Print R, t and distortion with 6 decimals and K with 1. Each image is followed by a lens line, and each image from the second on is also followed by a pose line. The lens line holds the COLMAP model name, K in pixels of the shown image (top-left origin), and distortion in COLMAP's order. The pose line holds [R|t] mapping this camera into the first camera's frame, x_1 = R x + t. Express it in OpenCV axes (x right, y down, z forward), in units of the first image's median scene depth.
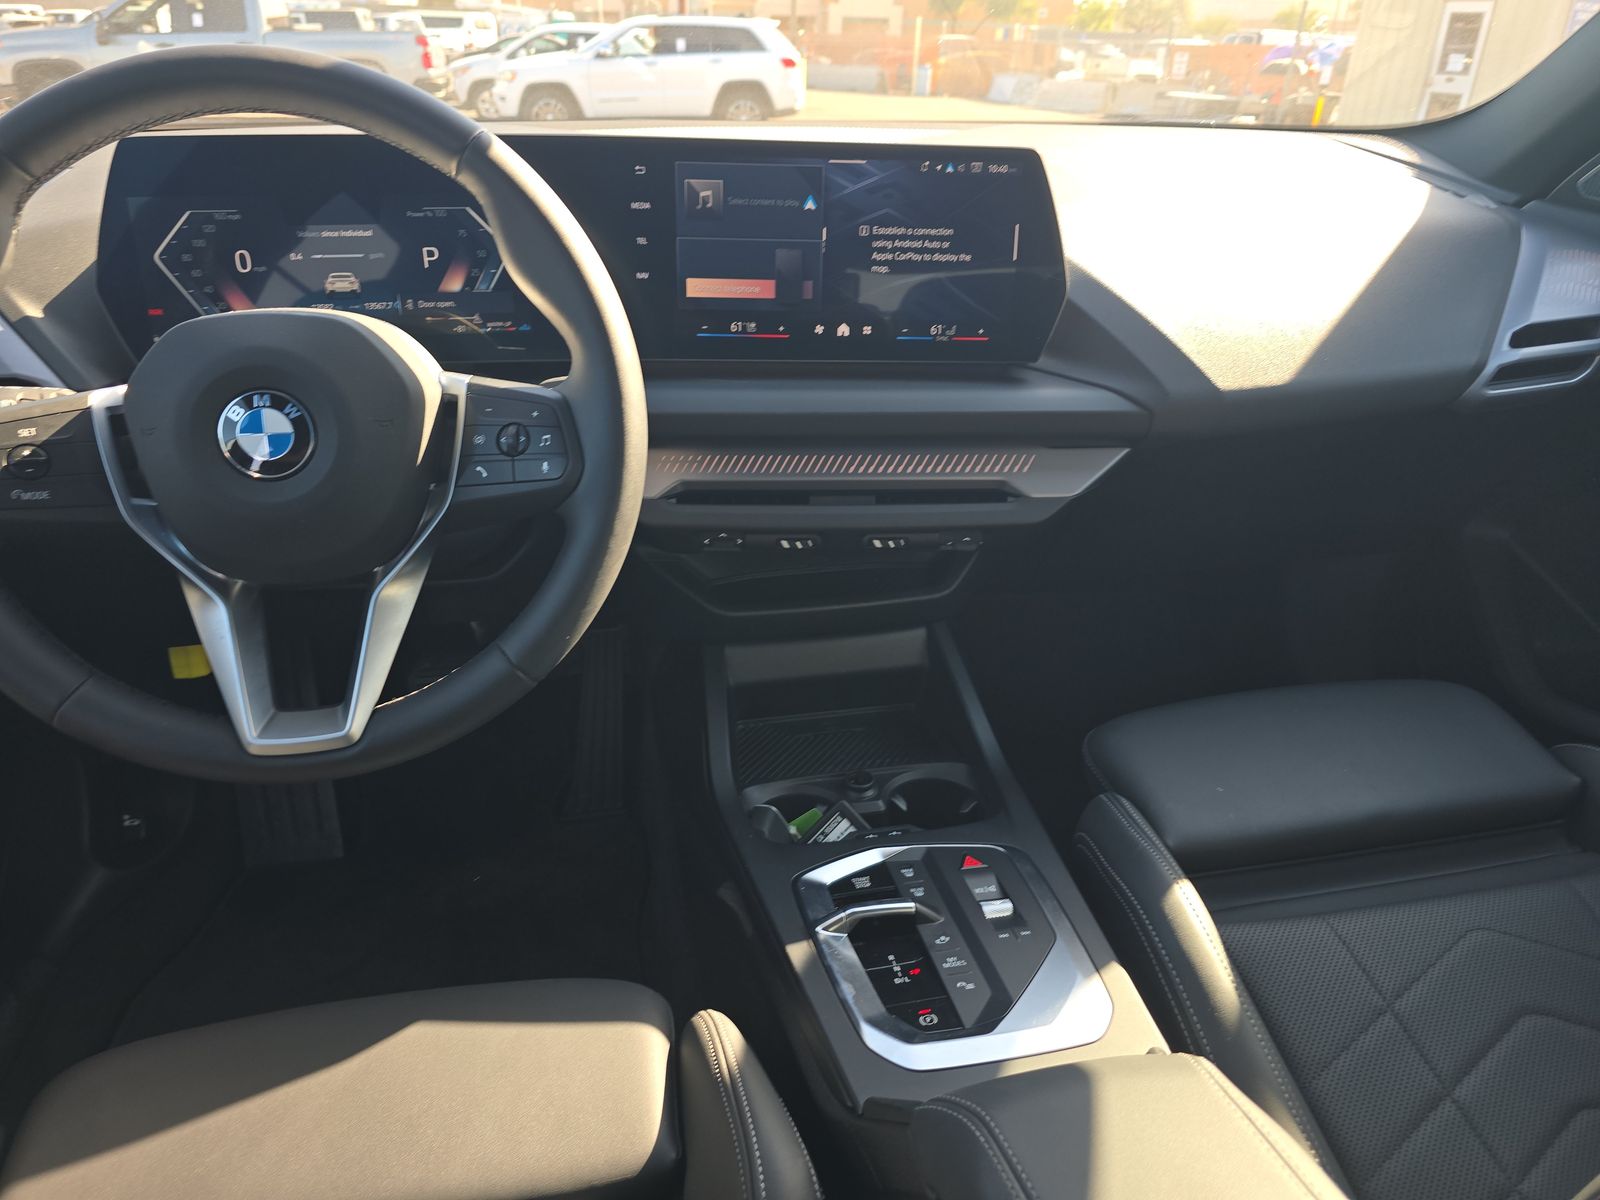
lens RADIAL K [[1047.9, 0, 793.4], [0, 1047.9, 633.8], [0, 0, 1]] dist [0.037504, -0.046586]
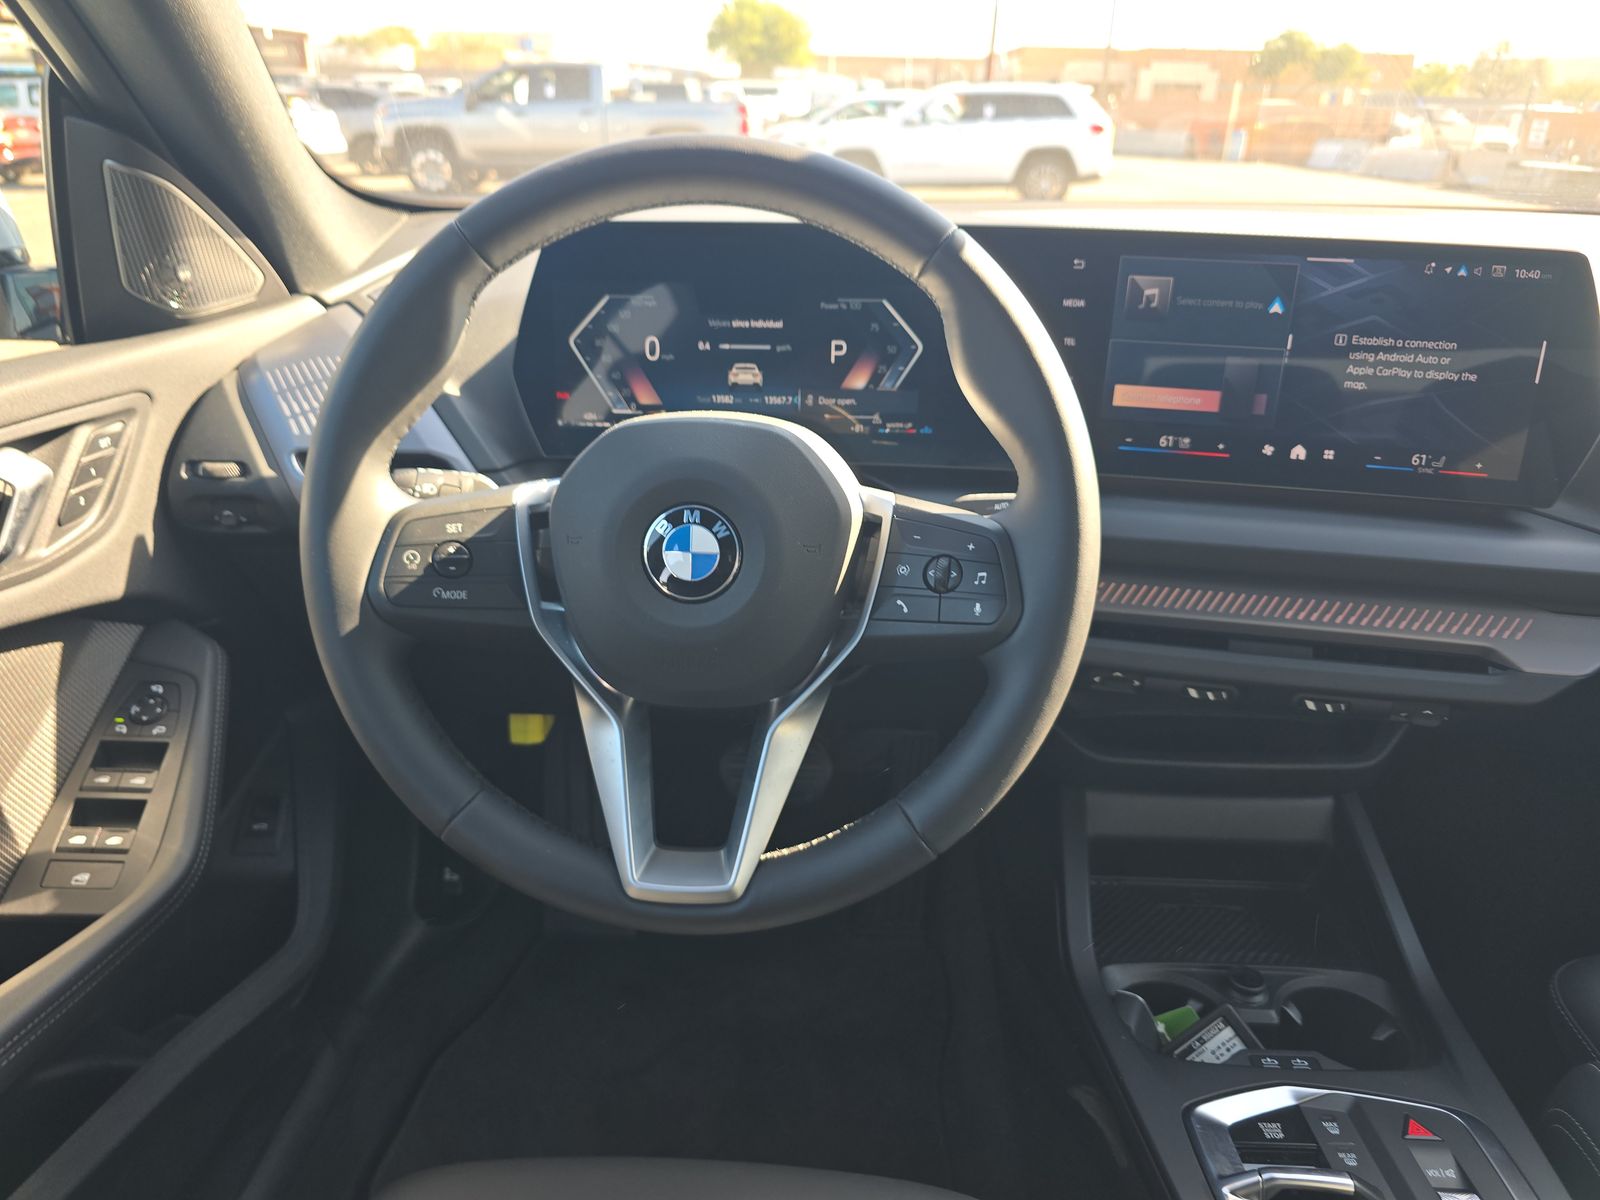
lens RADIAL K [[1047.9, 0, 793.4], [0, 1047.9, 633.8], [0, 0, 1]] dist [0.037504, -0.046586]
pose [[0.969898, 0.104291, -0.220049, -0.149350], [-0.114871, 0.992735, -0.035807, -0.070341], [0.214716, 0.060006, 0.974832, 0.099526]]
